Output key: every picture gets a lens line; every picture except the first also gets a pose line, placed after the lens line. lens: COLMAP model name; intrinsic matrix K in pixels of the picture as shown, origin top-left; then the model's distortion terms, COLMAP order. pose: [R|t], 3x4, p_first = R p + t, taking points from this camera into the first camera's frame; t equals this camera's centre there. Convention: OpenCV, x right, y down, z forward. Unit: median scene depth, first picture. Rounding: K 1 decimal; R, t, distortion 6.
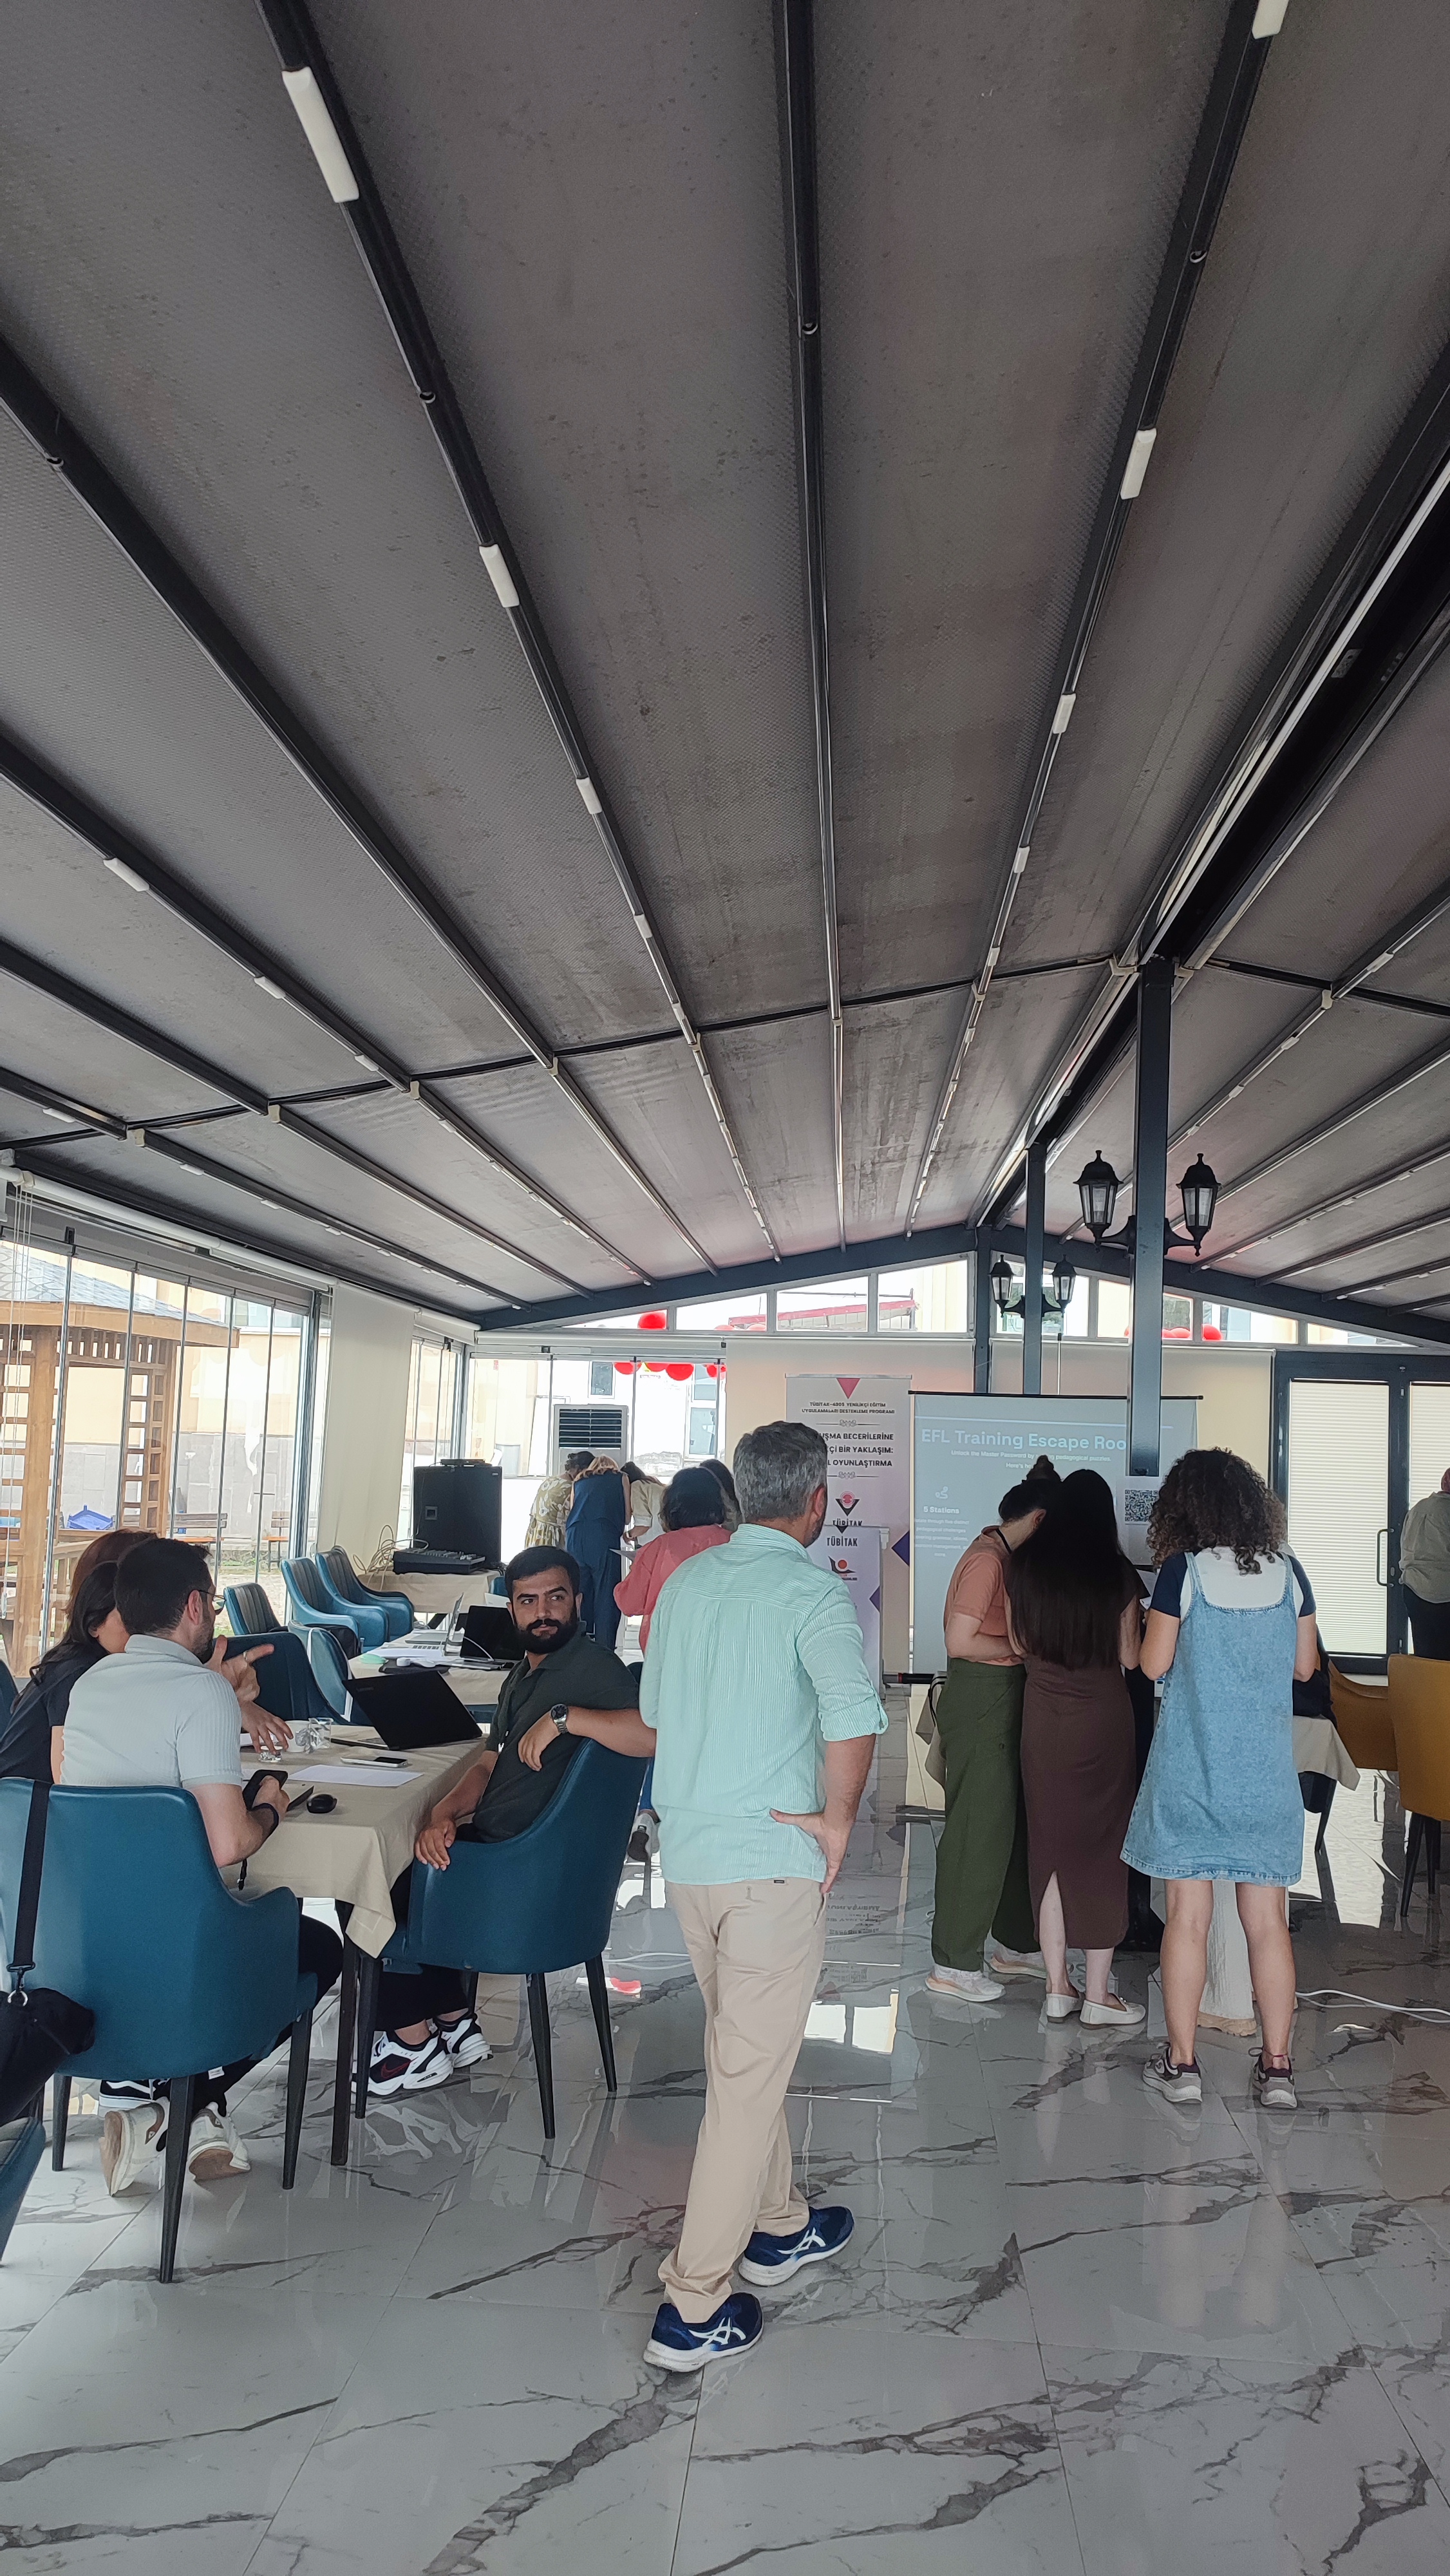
lens RADIAL K [[1840.4, 0, 731.8], [0, 1840.4, 1281.3], [0, 0, 1]] dist [0.059775, -0.069074]
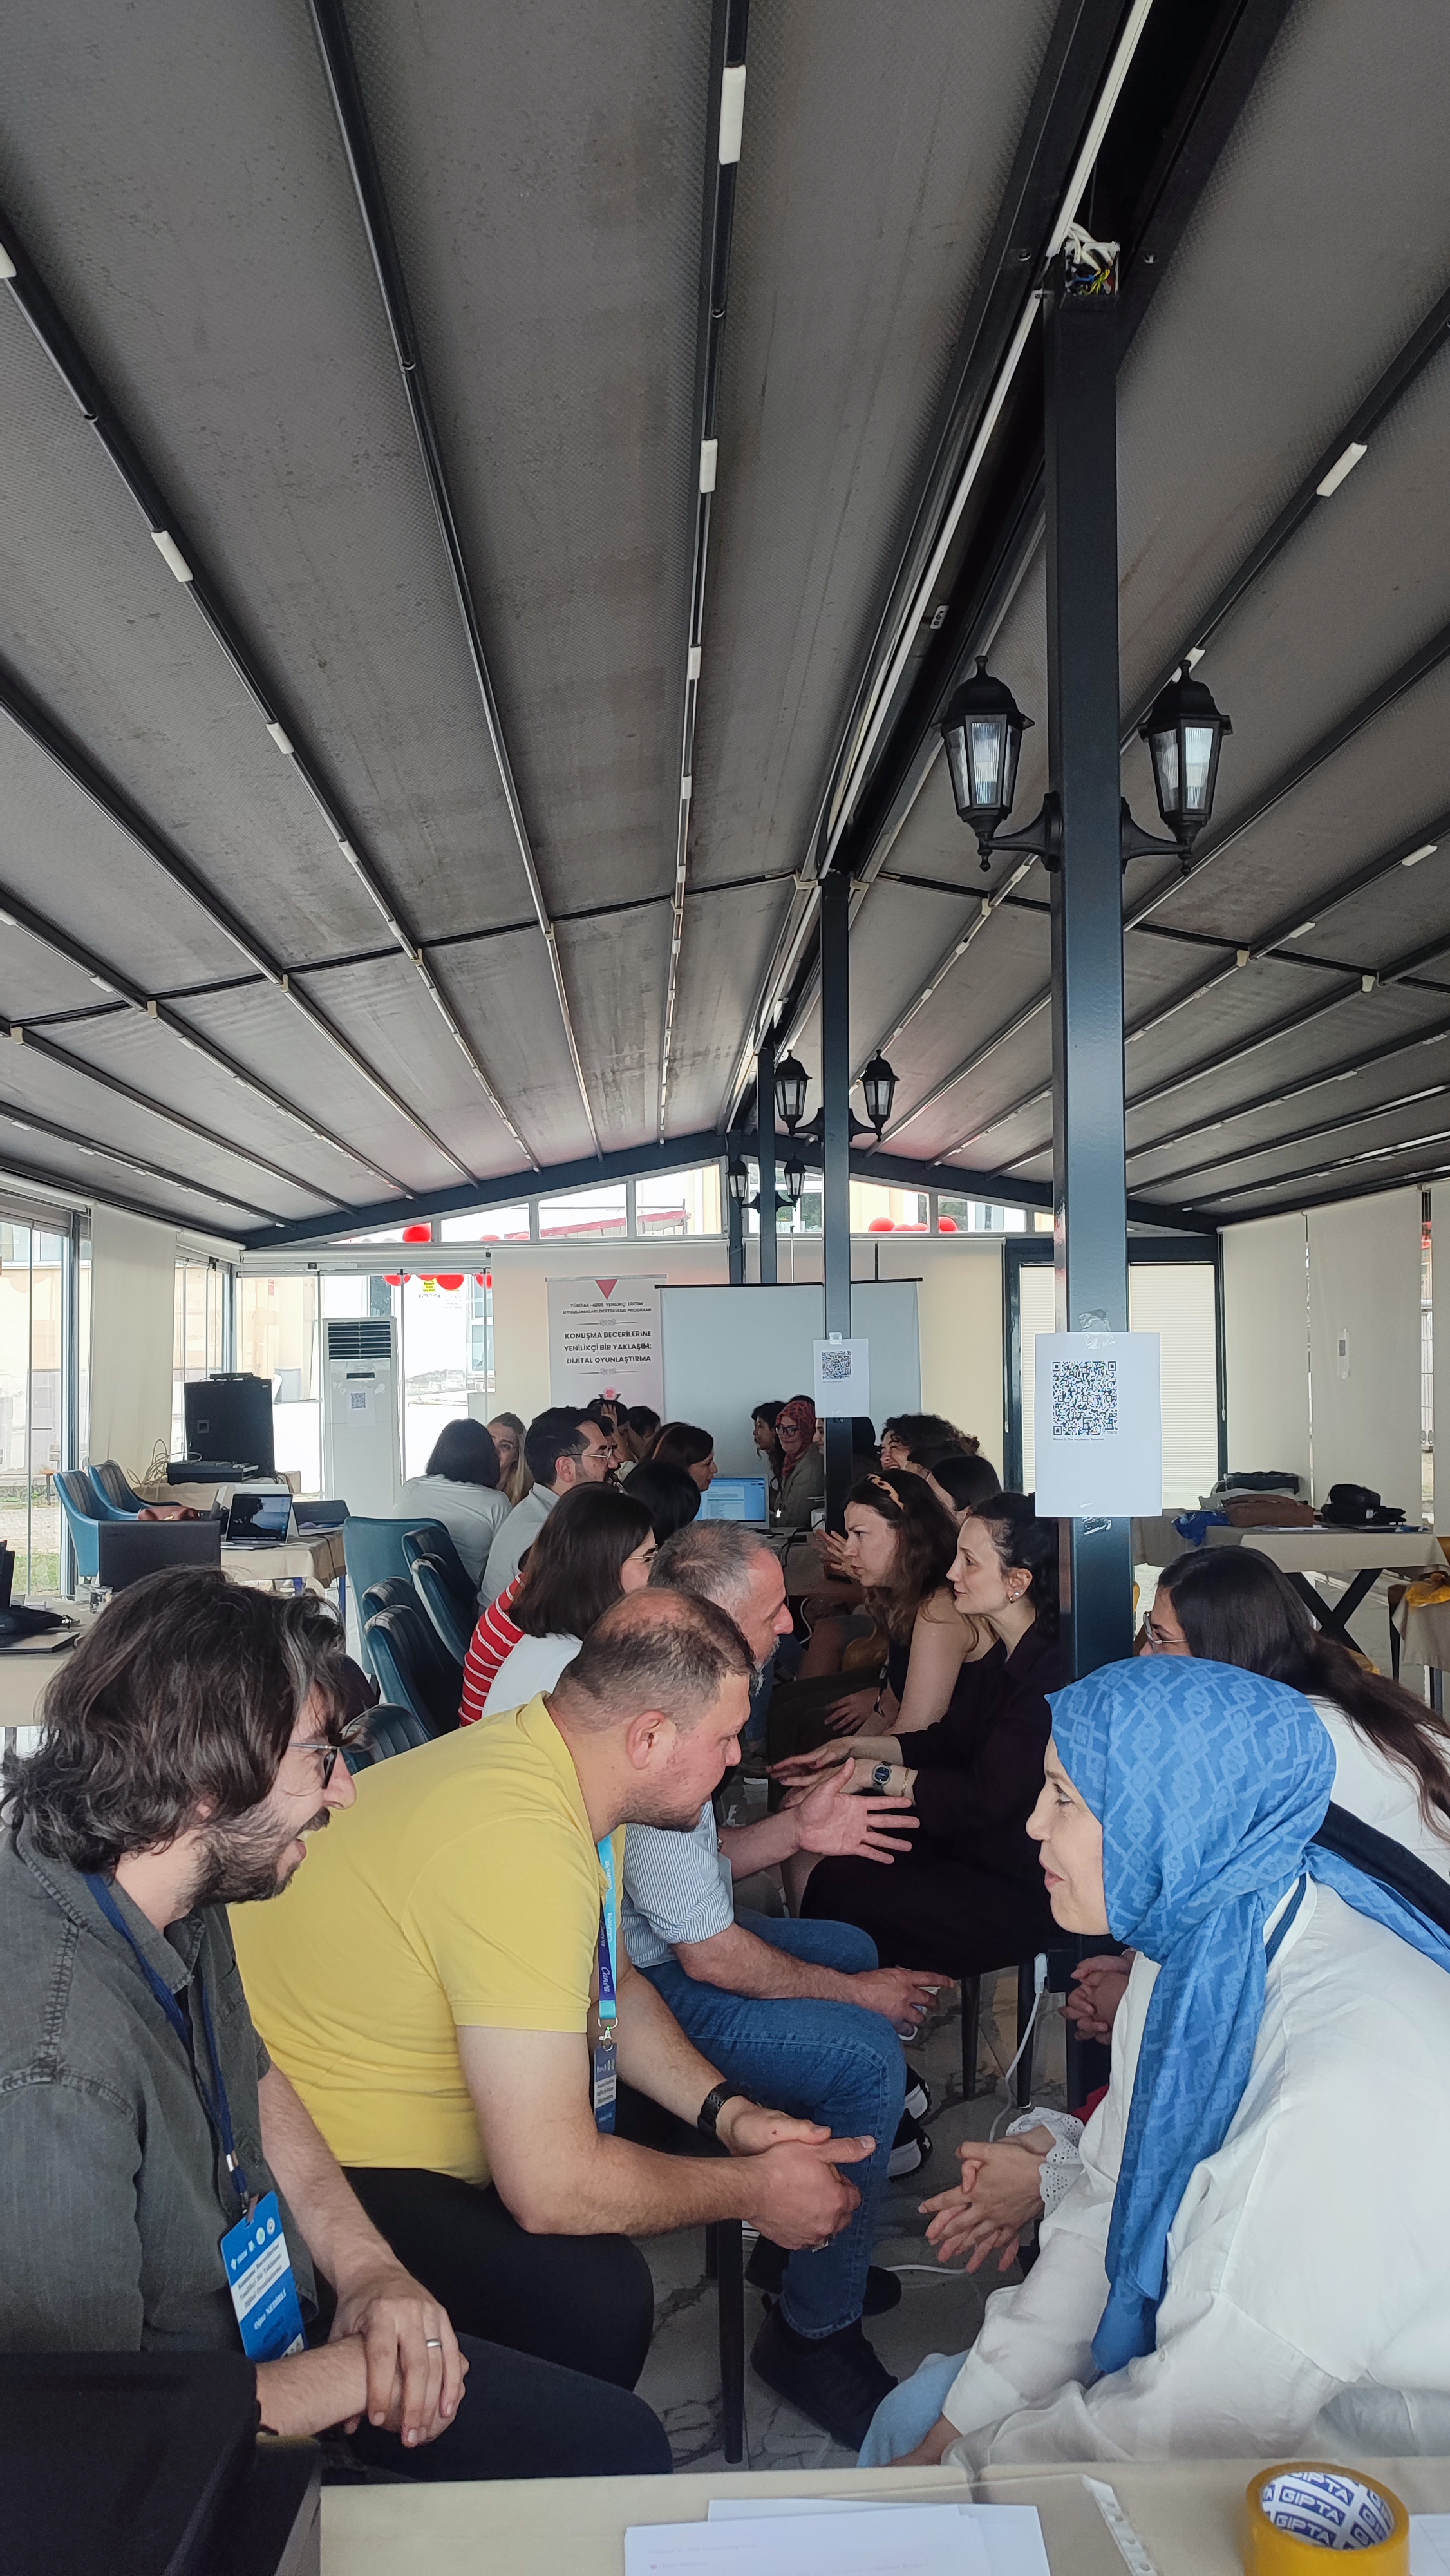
lens RADIAL K [[1853.6, 0, 719.1], [0, 1853.6, 1304.0], [0, 0, 1]] dist [0.026100, -0.005884]
pose [[0.993733, -0.041859, 0.103643, 0.022499], [0.036049, 0.997705, 0.057309, 0.010383], [-0.105804, -0.053213, 0.992962, -0.068462]]
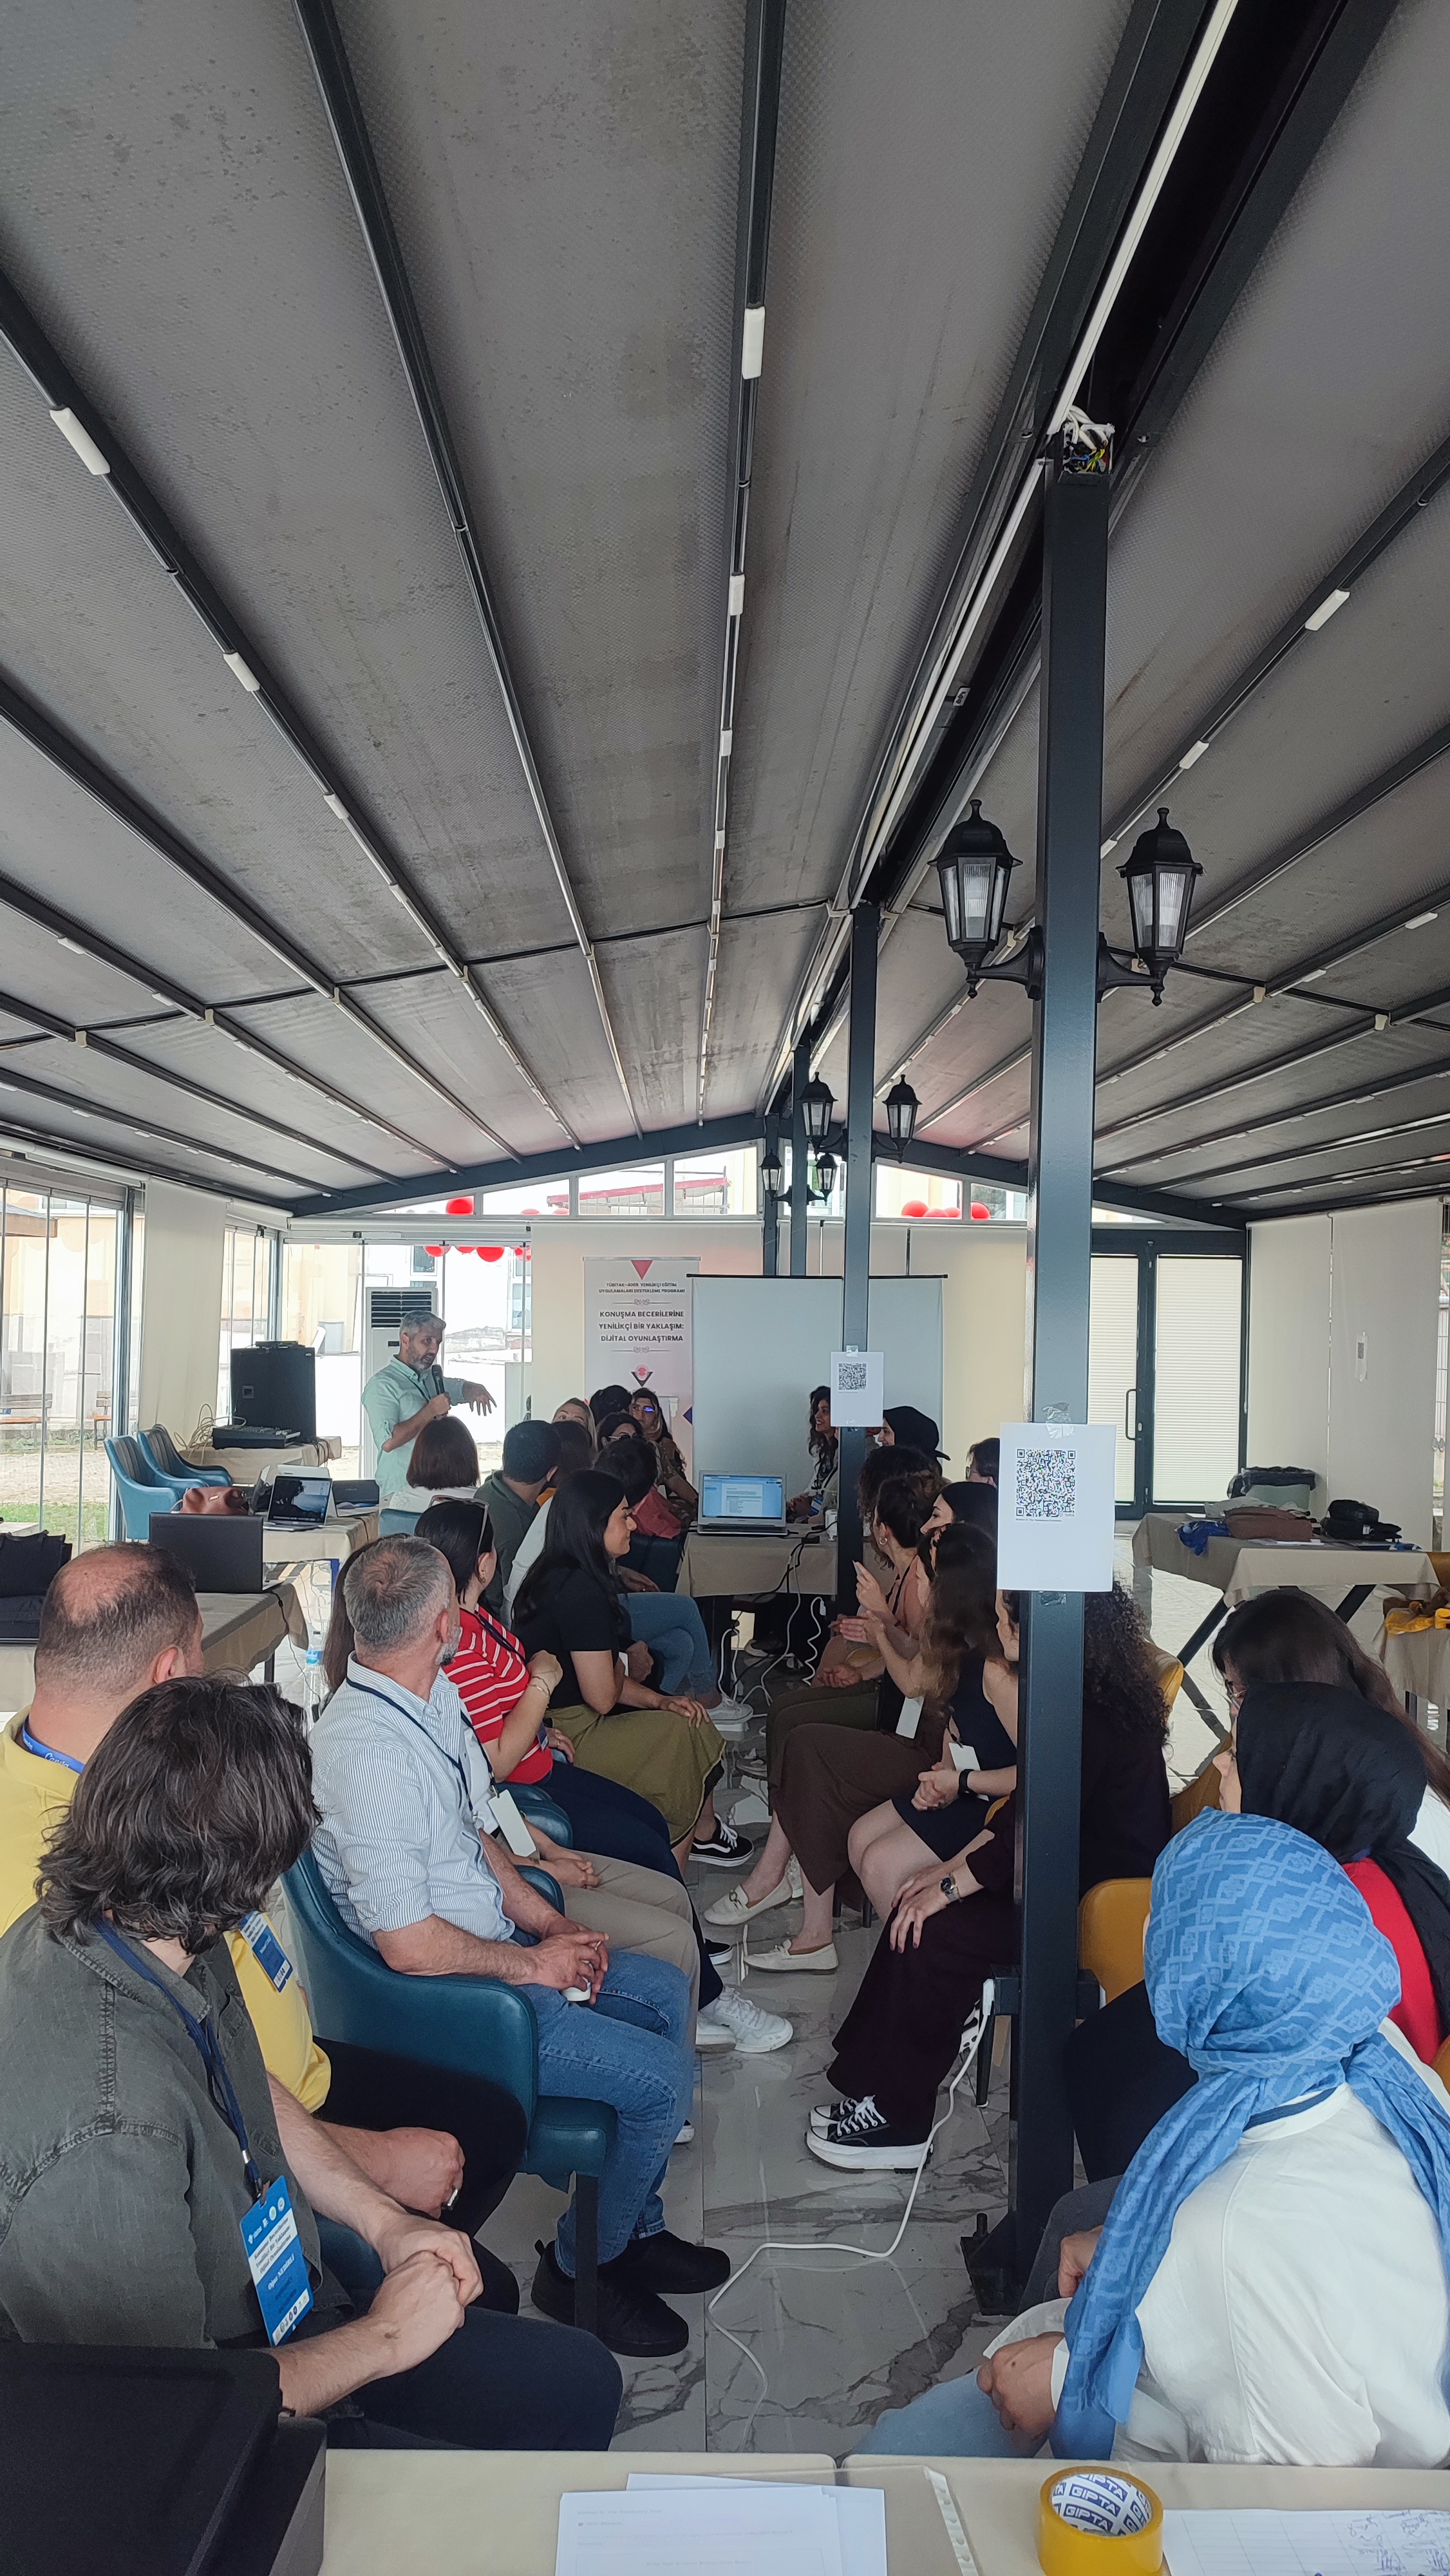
lens RADIAL K [[1853.6, 0, 719.1], [0, 1853.6, 1304.0], [0, 0, 1]] dist [0.026100, -0.005884]
pose [[0.996686, -0.014316, 0.080070, 0.027635], [0.007586, 0.996459, 0.083734, -0.015293], [-0.080985, -0.082849, 0.993266, -0.099144]]
